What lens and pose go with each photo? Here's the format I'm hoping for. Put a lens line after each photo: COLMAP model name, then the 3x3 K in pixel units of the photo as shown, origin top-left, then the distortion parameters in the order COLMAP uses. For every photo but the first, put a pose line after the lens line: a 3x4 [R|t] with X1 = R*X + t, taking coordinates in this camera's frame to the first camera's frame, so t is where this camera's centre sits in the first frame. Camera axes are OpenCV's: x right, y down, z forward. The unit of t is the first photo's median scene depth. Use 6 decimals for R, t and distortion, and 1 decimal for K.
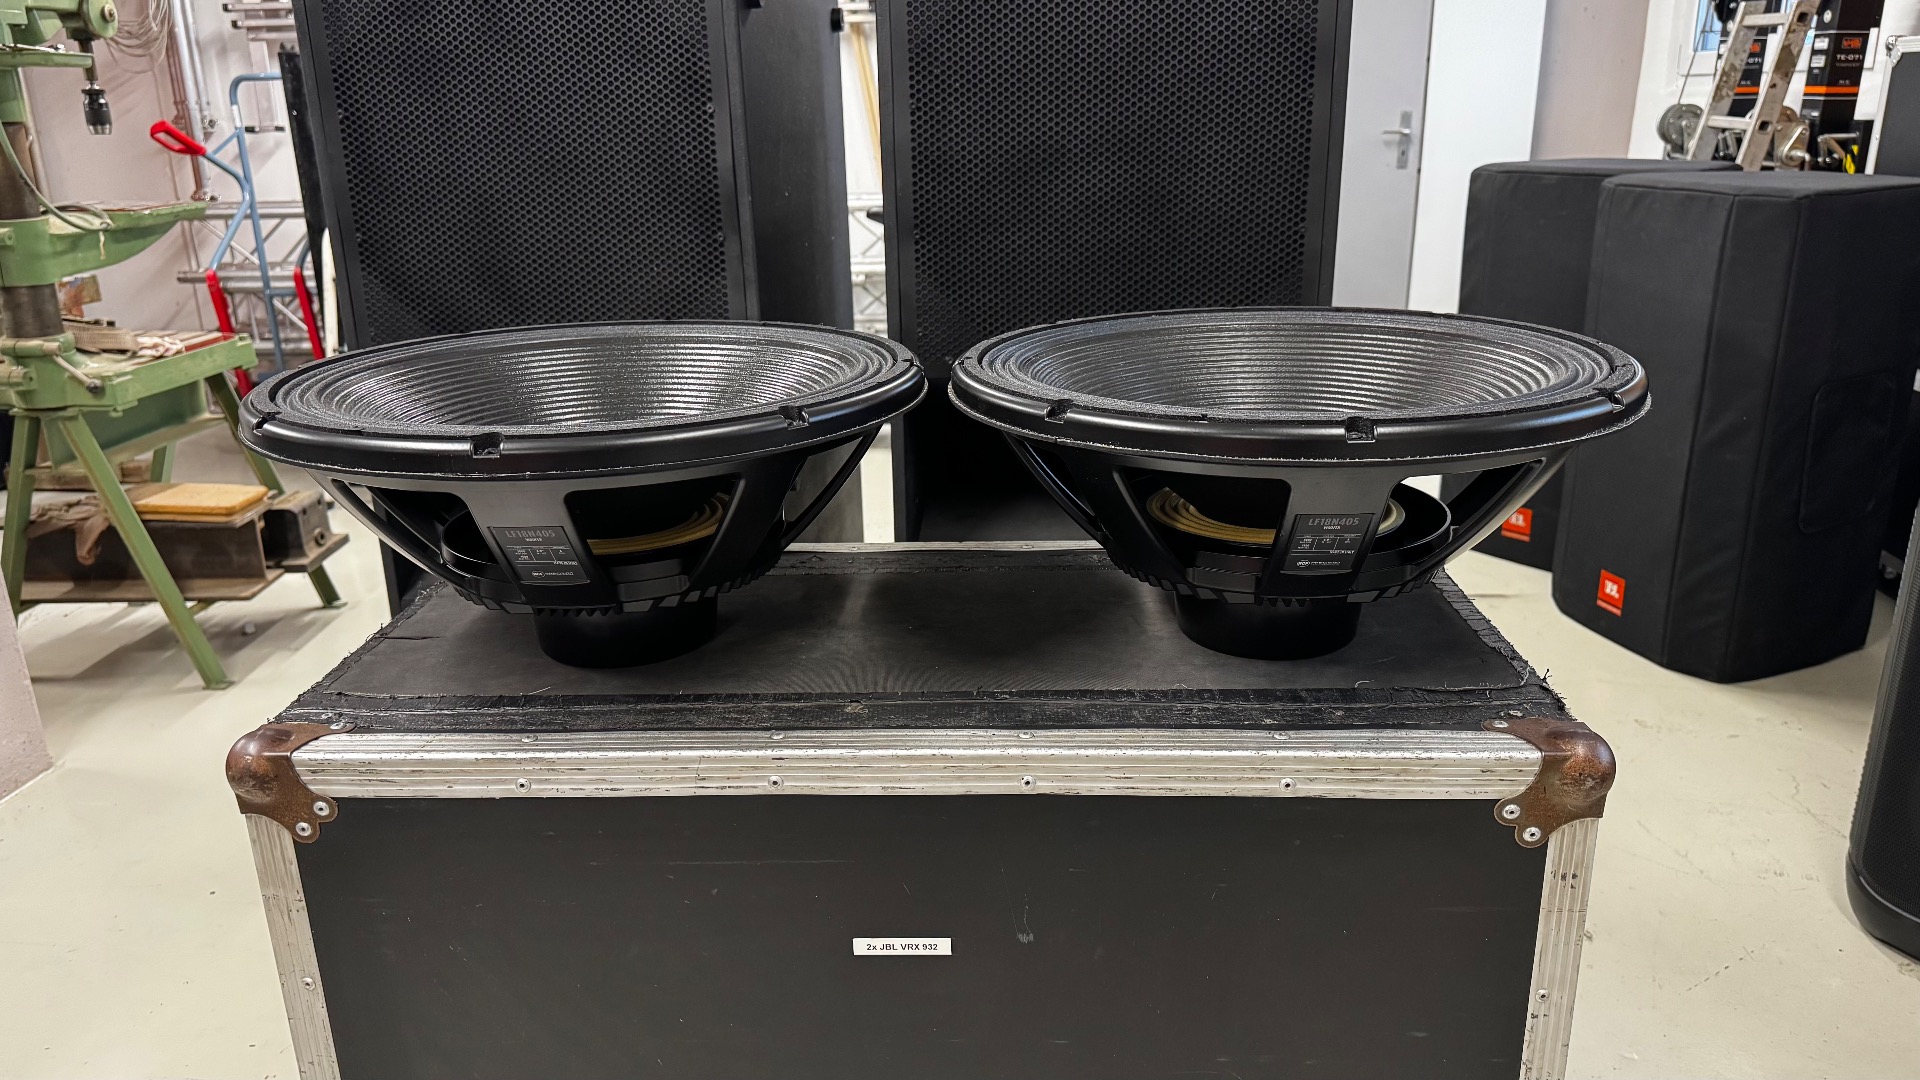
lens RADIAL K [[1355.7, 0, 969.0], [0, 1355.7, 539.6], [0, 0, 1]] dist [0.010533, -0.027261]
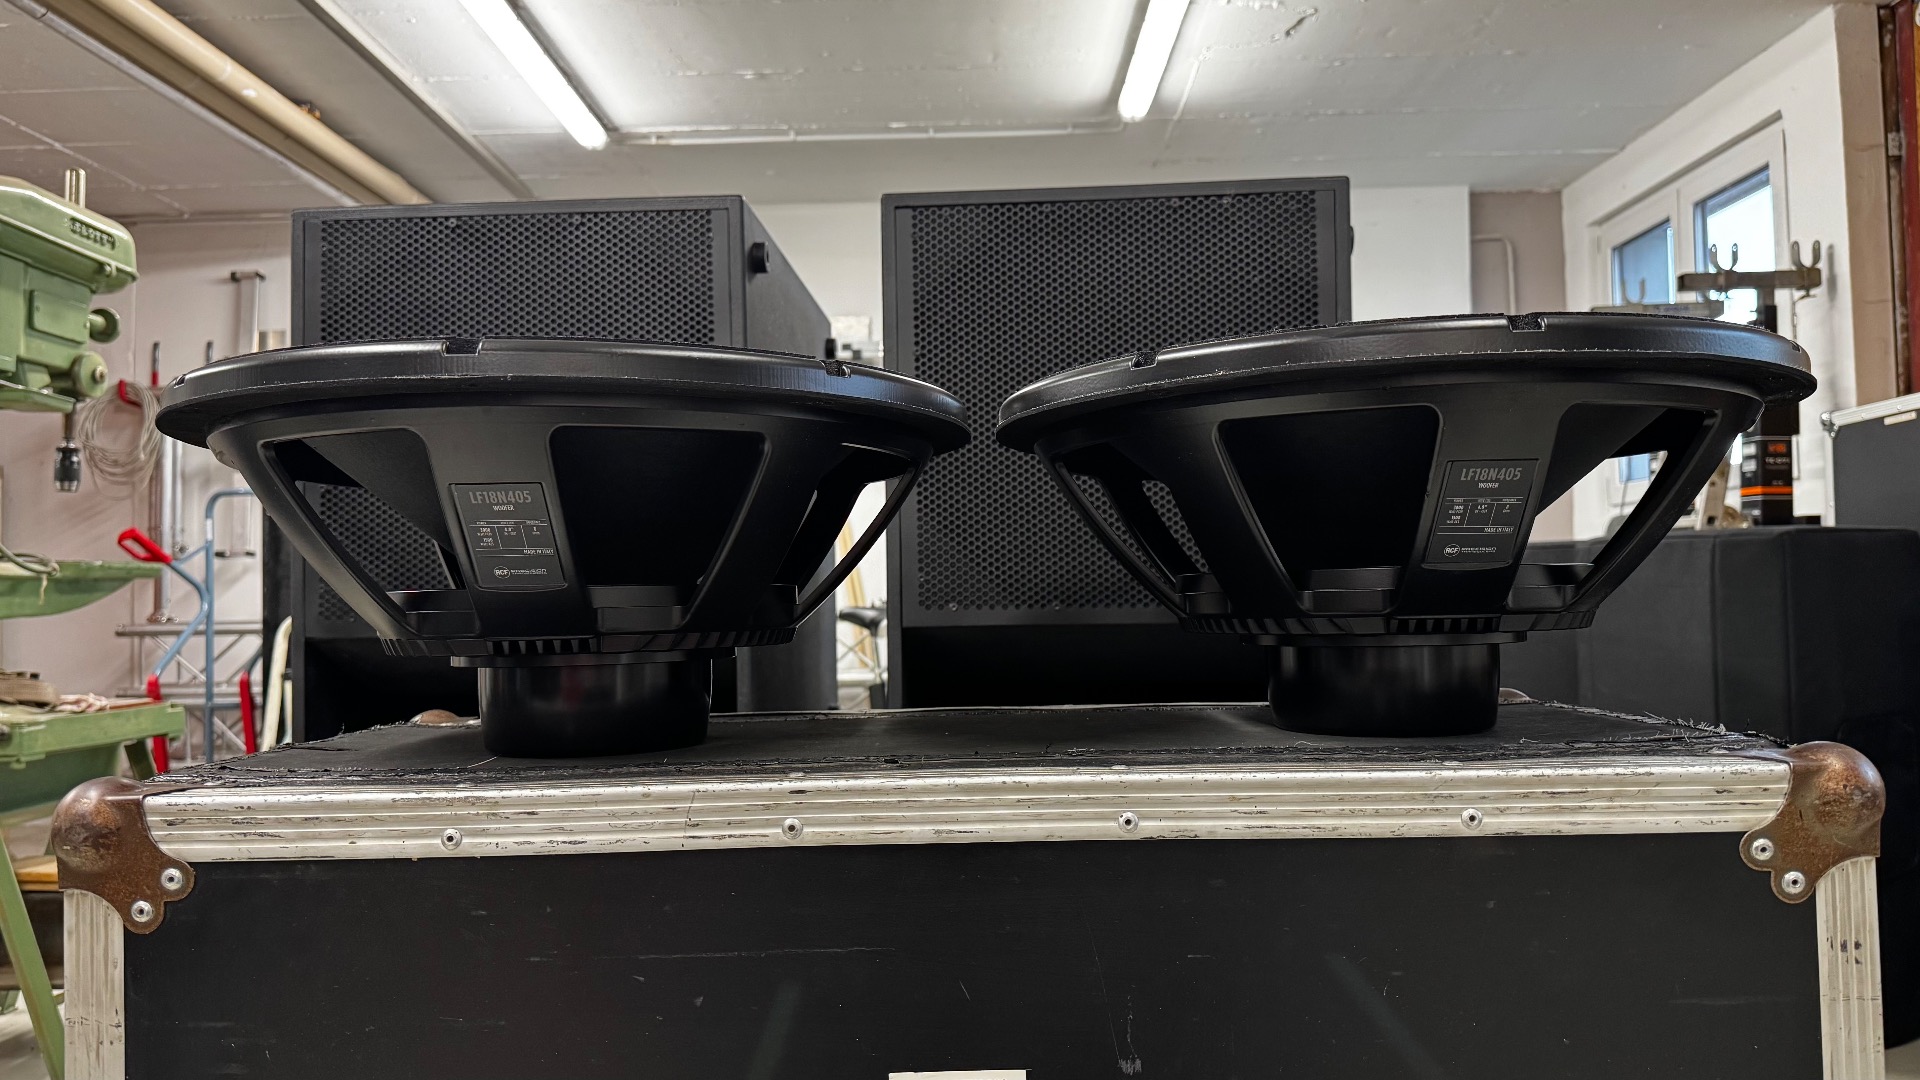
lens RADIAL K [[1355.7, 0, 968.3], [0, 1355.7, 552.1], [0, 0, 1]] dist [0.010533, -0.027261]
pose [[0.999387, 0.001491, 0.034967, -0.022846], [0.010663, 0.938622, -0.344782, 0.093965], [-0.033334, 0.344944, 0.938031, 0.075523]]
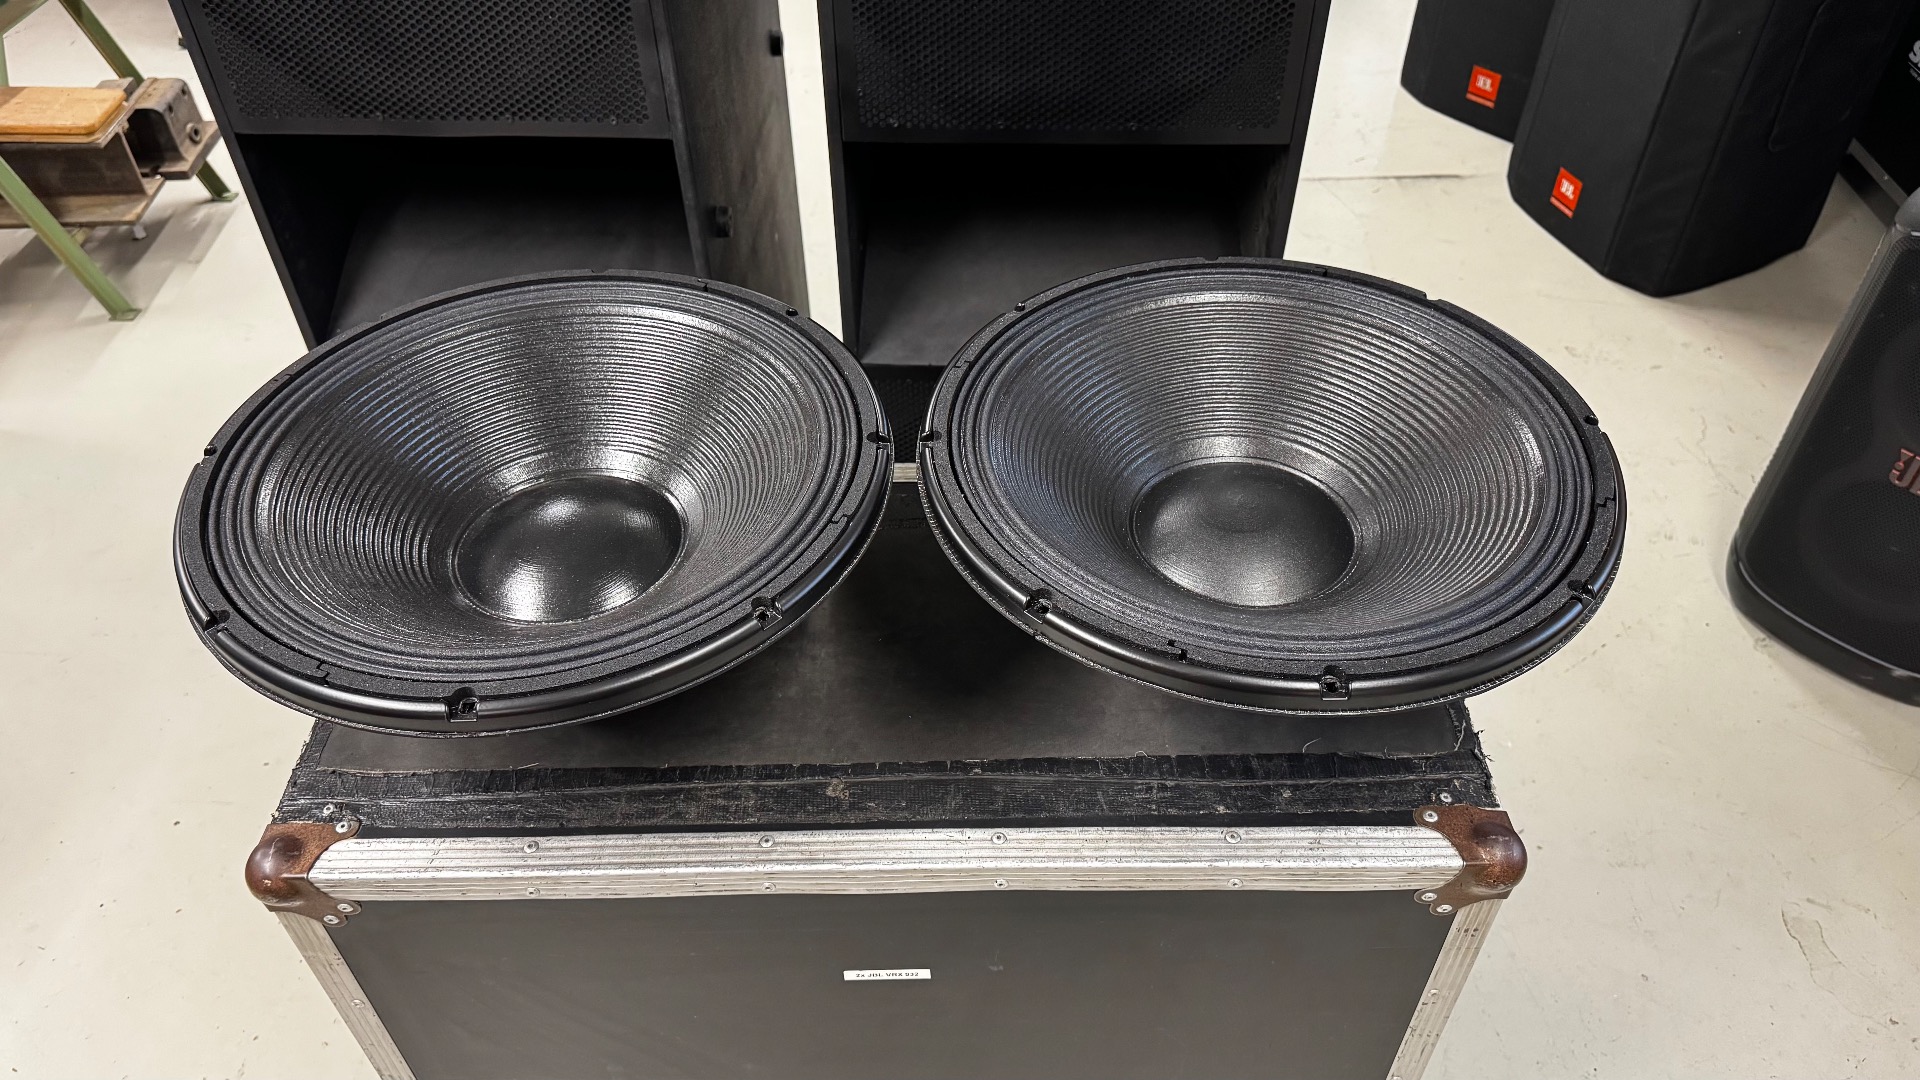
lens RADIAL K [[1355.7, 0, 973.2], [0, 1355.7, 548.3], [0, 0, 1]] dist [0.010533, -0.027261]
pose [[0.998521, -0.021569, 0.049908, -0.008773], [-0.001380, 0.907593, 0.419850, -0.166250], [-0.054352, -0.419298, 0.906220, 0.037890]]
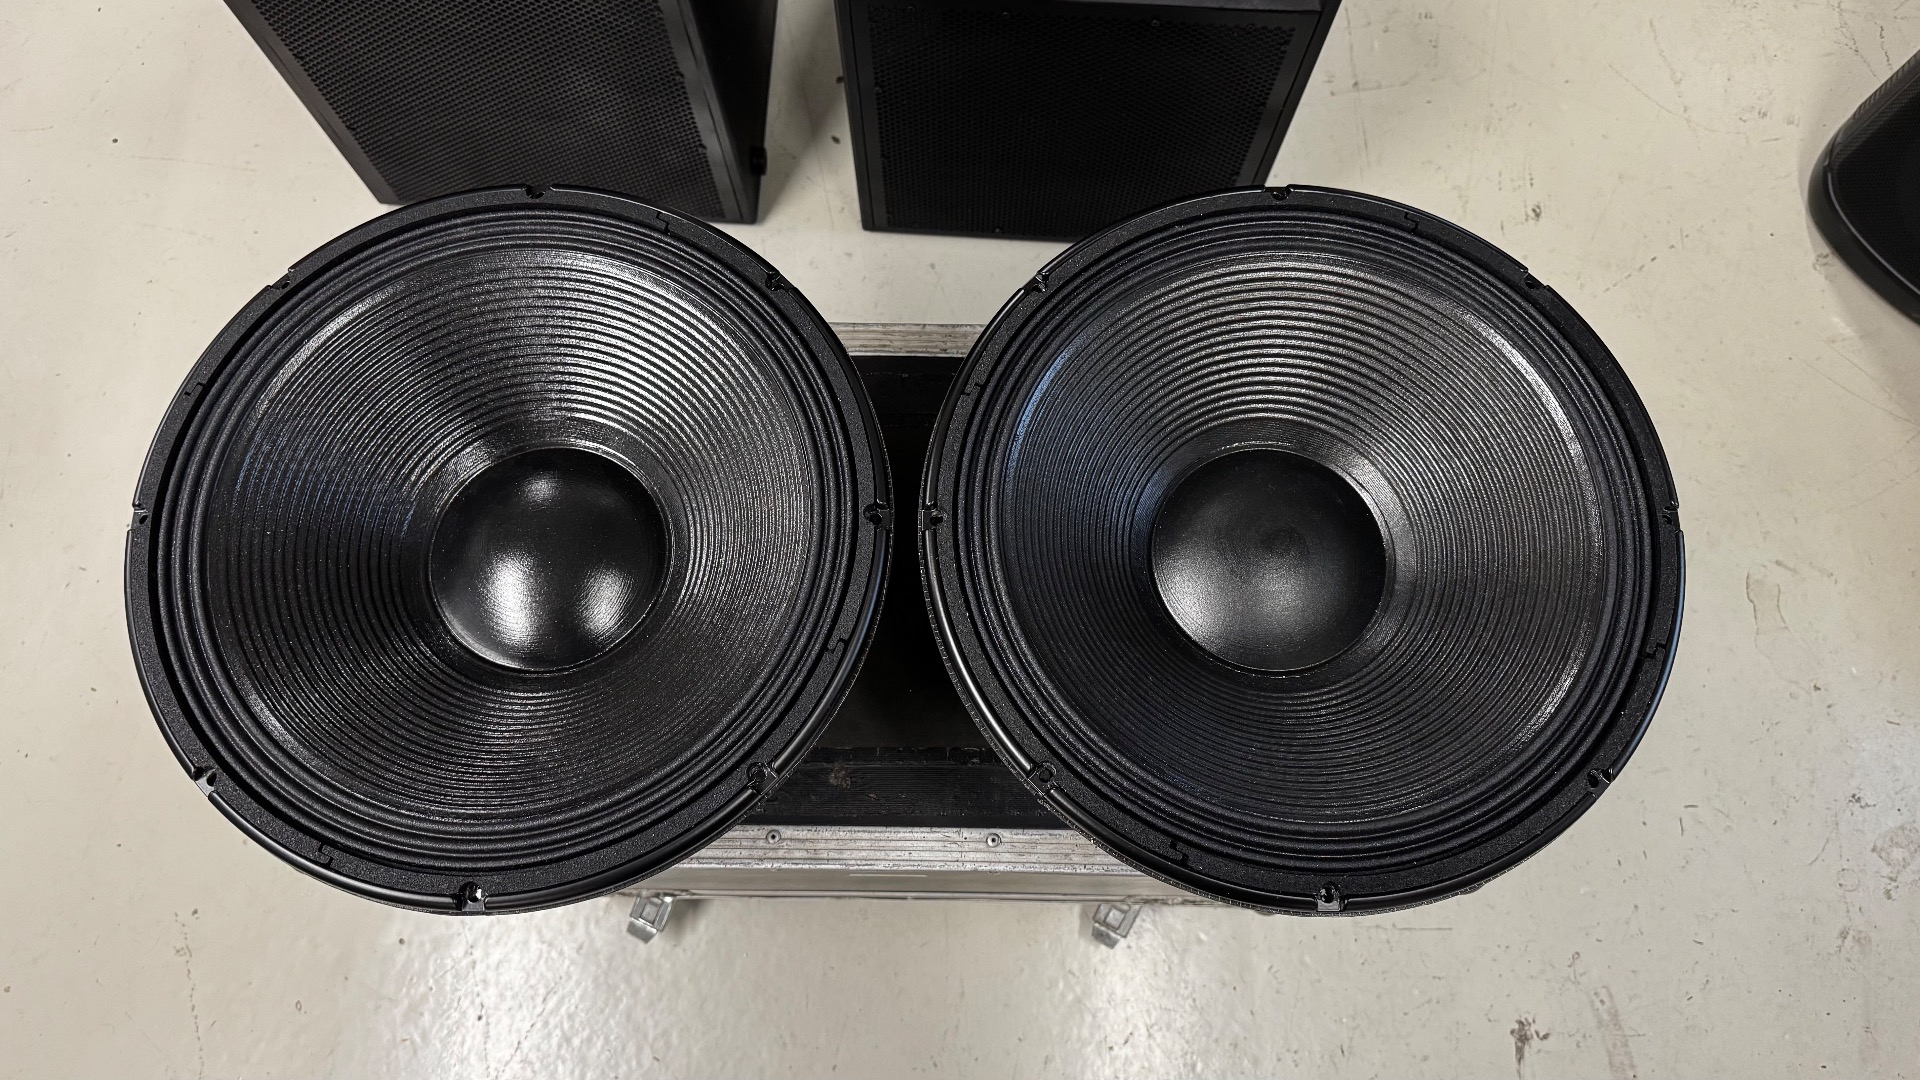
lens RADIAL K [[1355.7, 0, 979.8], [0, 1355.7, 543.8], [0, 0, 1]] dist [0.010533, -0.027261]
pose [[0.999115, -0.012241, 0.040251, -0.003953], [-0.025999, 0.572551, 0.819457, -0.298465], [-0.033077, -0.819778, 0.571725, 0.177355]]
